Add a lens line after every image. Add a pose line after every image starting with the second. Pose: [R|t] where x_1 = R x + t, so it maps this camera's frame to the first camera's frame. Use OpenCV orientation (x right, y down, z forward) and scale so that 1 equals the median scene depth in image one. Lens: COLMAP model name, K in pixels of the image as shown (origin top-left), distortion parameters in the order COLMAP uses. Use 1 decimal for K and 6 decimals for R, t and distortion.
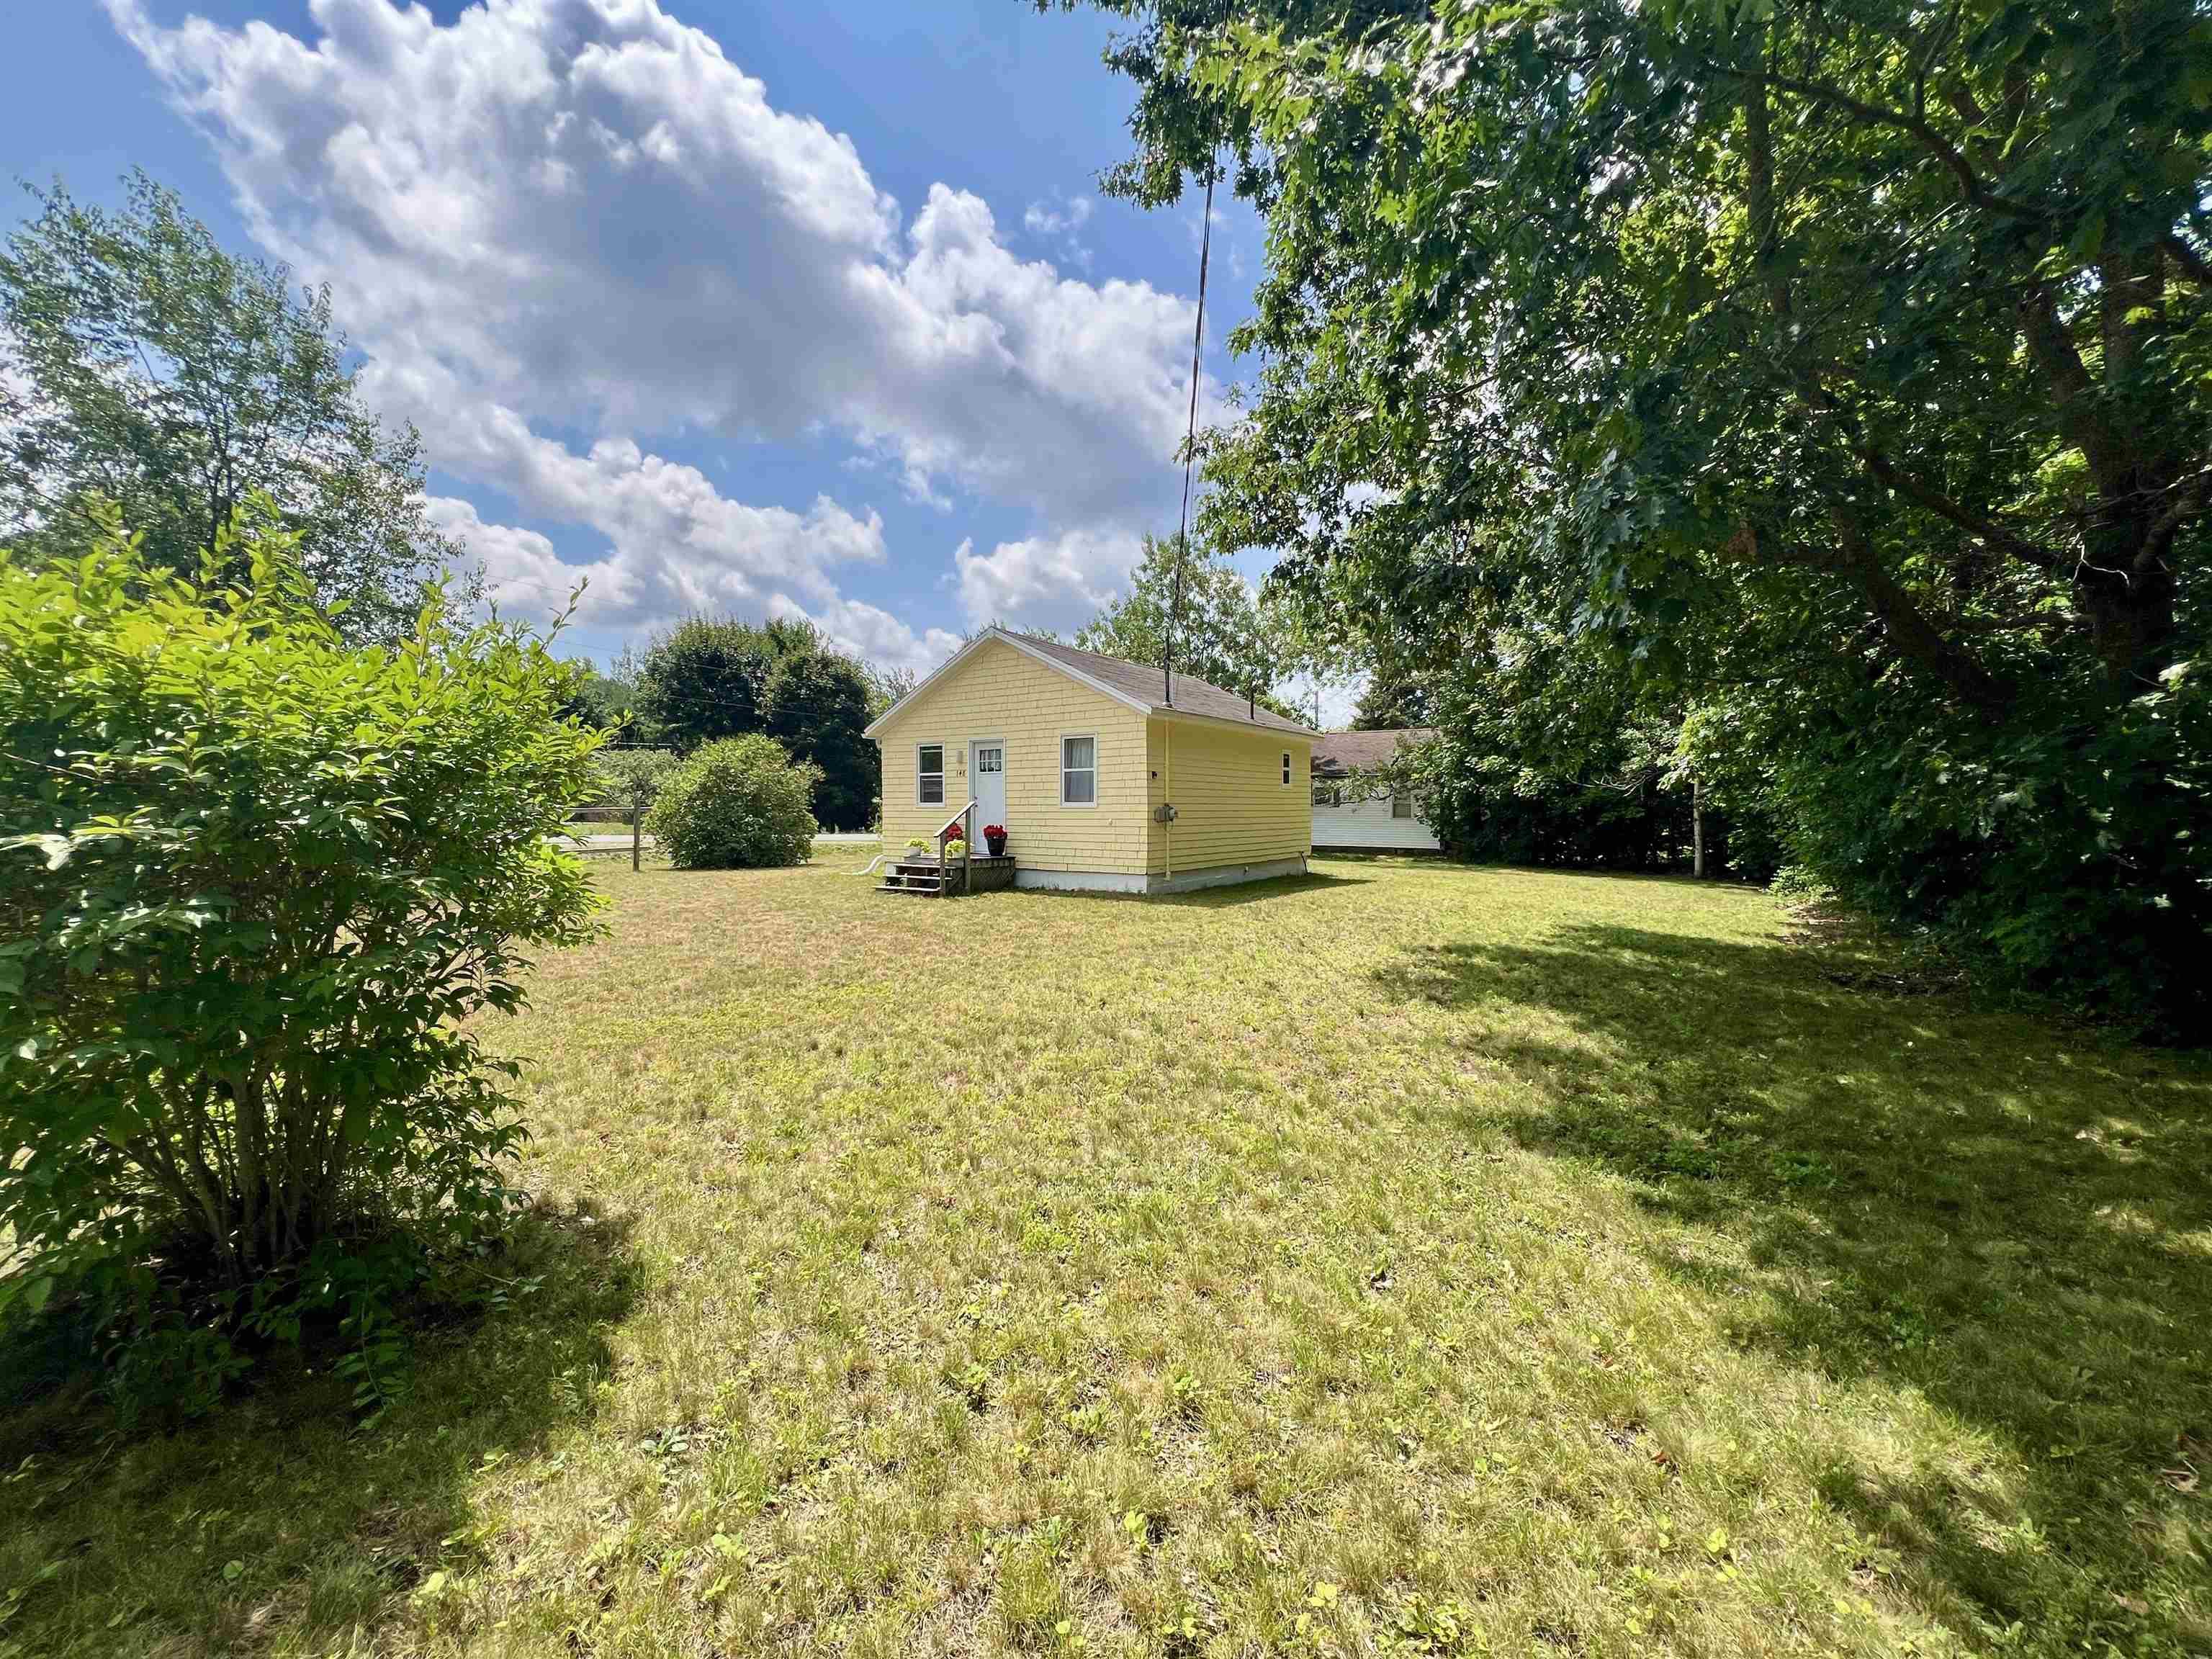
lens RADIAL K [[891.9, 0, 1095.7], [0, 891.9, 828.3], [0, 0, 1]] dist [0.001619, 0.000003]
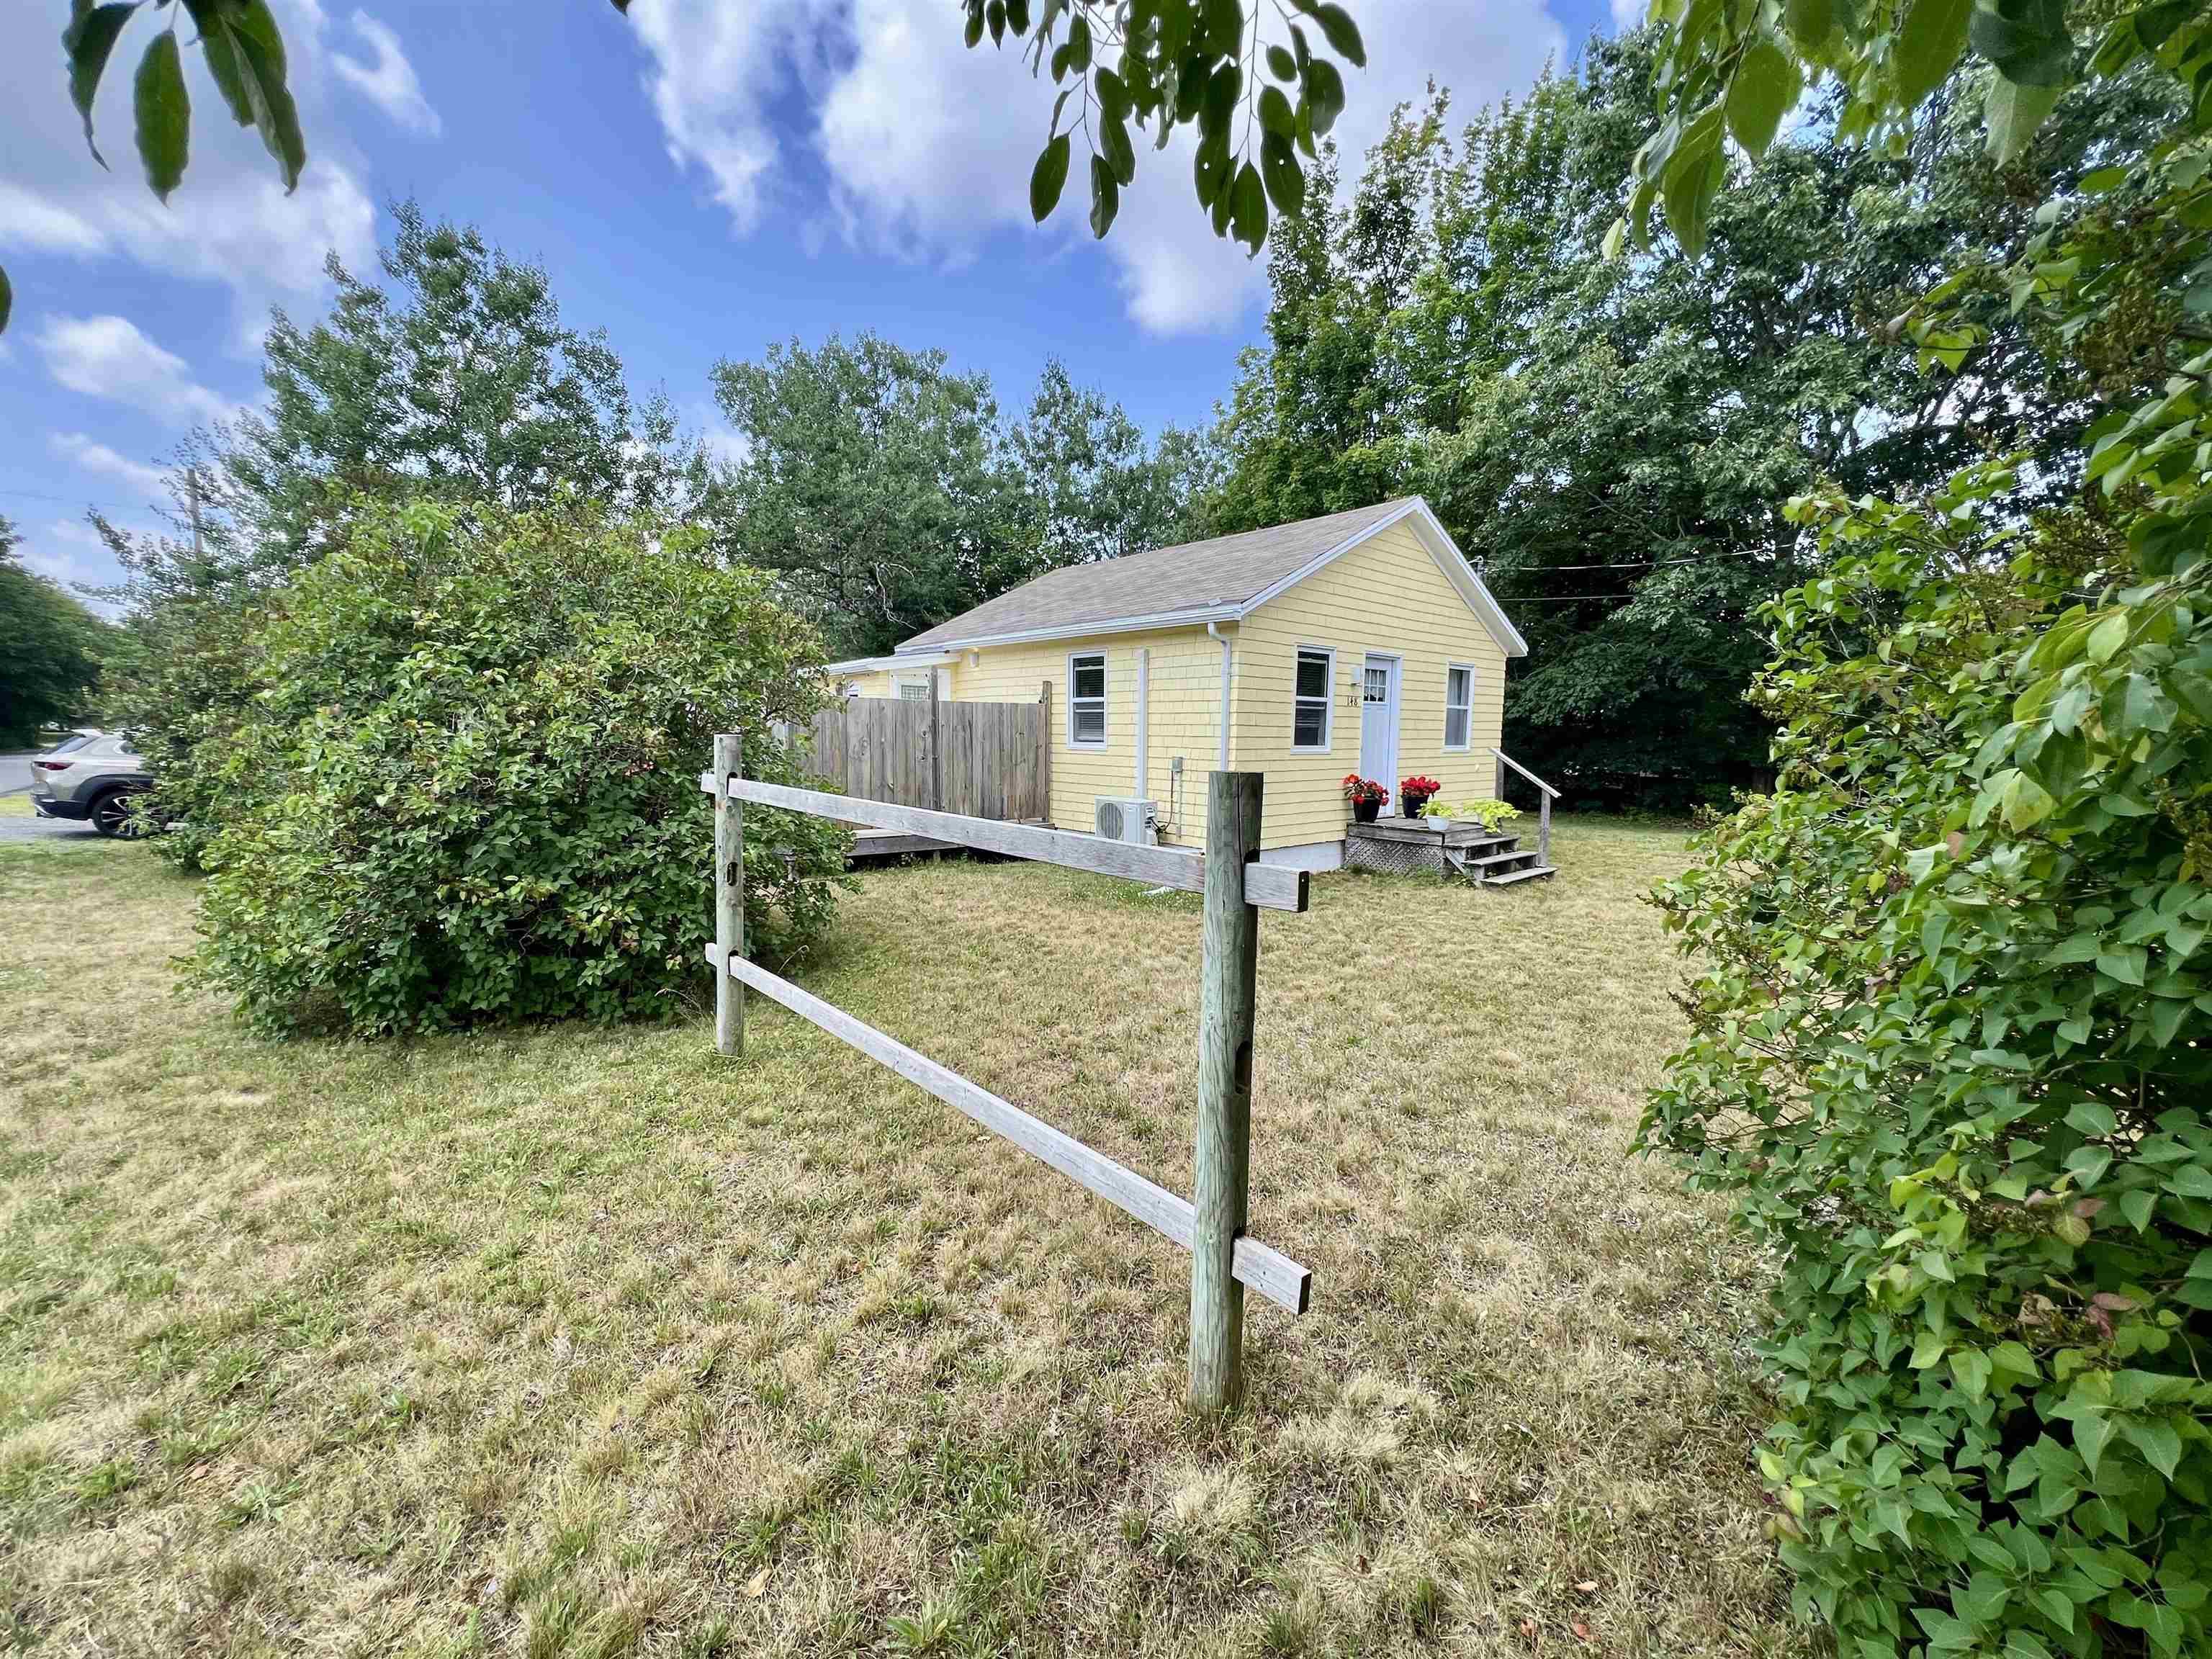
lens RADIAL K [[891.9, 0, 1095.7], [0, 891.9, 828.3], [0, 0, 1]] dist [0.001619, 0.000003]
pose [[0.234138, -0.091219, 0.967914, -2.285764], [0.027252, 0.995813, 0.087256, -0.082738], [-0.971821, 0.005948, 0.235644, 2.792369]]
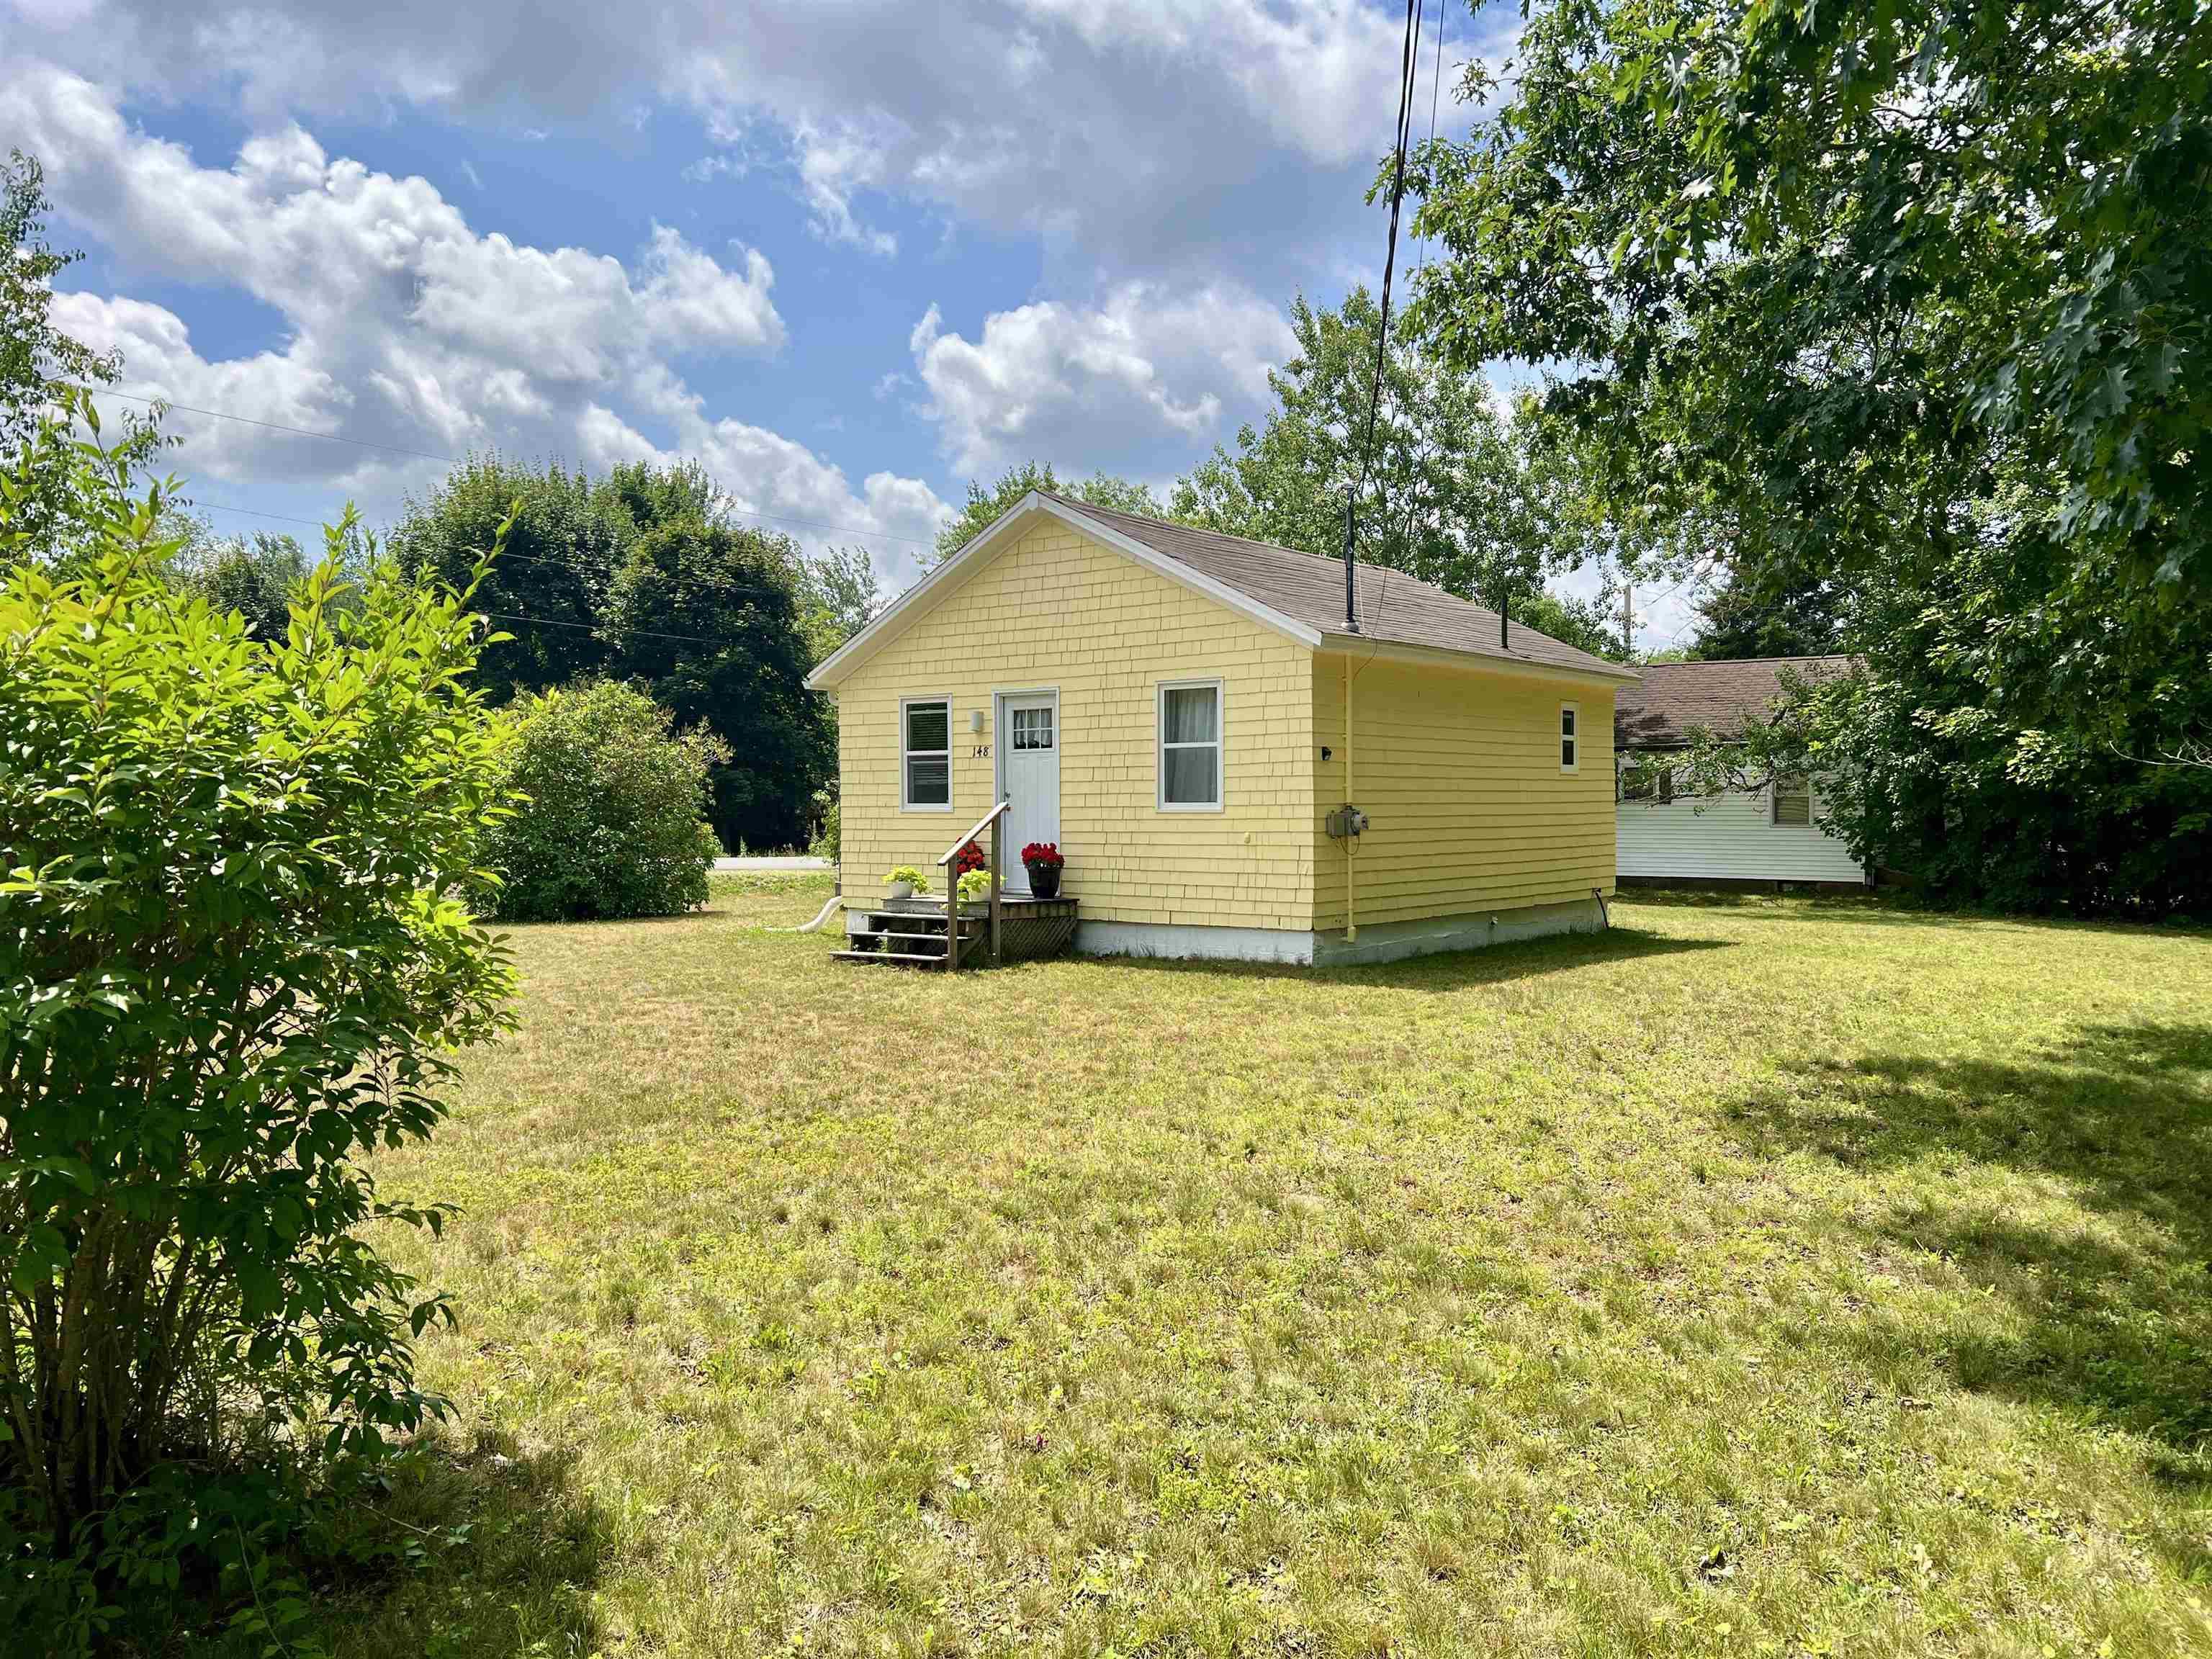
lens RADIAL K [[1647.9, 0, 1108.7], [0, 1647.9, 863.0], [0, 0, 1]] dist [0.047345, -0.056239]
pose [[0.998149, -0.002422, -0.060764, -0.019521], [0.003133, 0.999928, 0.011613, -0.008002], [0.060732, -0.011782, 0.998085, -0.094734]]
